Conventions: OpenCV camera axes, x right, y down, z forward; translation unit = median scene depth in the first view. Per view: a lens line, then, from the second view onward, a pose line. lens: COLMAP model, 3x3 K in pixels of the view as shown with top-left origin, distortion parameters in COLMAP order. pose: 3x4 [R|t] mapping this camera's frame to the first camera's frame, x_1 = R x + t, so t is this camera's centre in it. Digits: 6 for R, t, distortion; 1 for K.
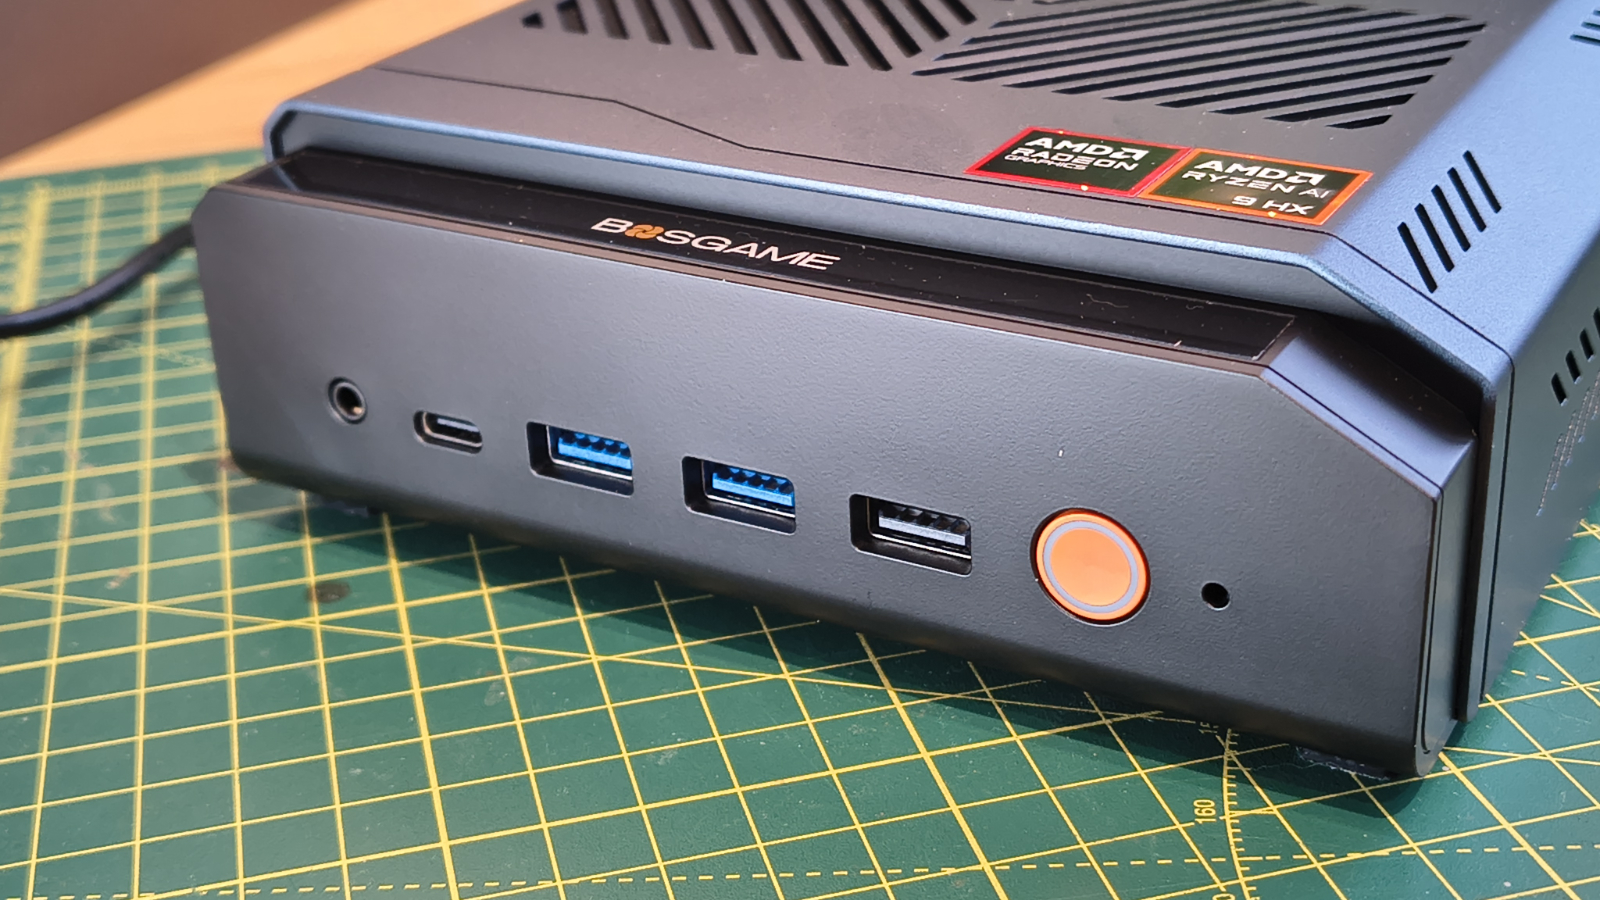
lens RADIAL K [[2482.2, 0, 800.0], [0, 2482.2, 450.0], [0, 0, 1]] dist [0.227981, -1.243864]
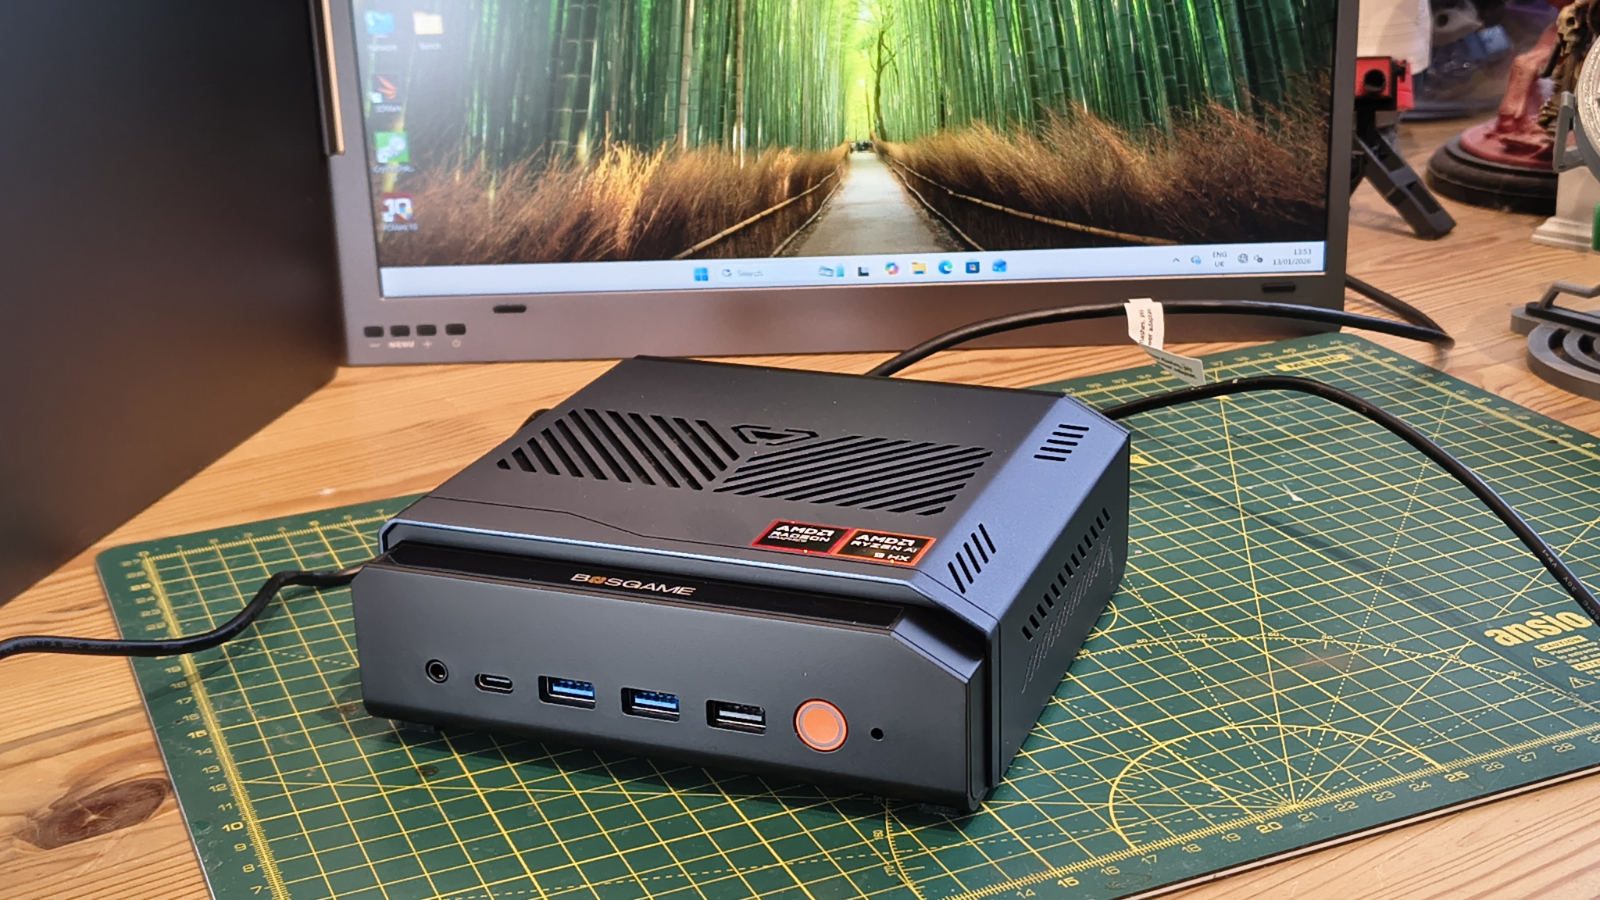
lens RADIAL K [[2482.2, 0, 800.0], [0, 2482.2, 450.0], [0, 0, 1]] dist [0.227981, -1.243864]
pose [[0.989278, -0.042195, 0.139816, -0.186323], [0.056508, 0.993379, -0.100030, 0.022498], [-0.134670, 0.106858, 0.985112, -1.113387]]
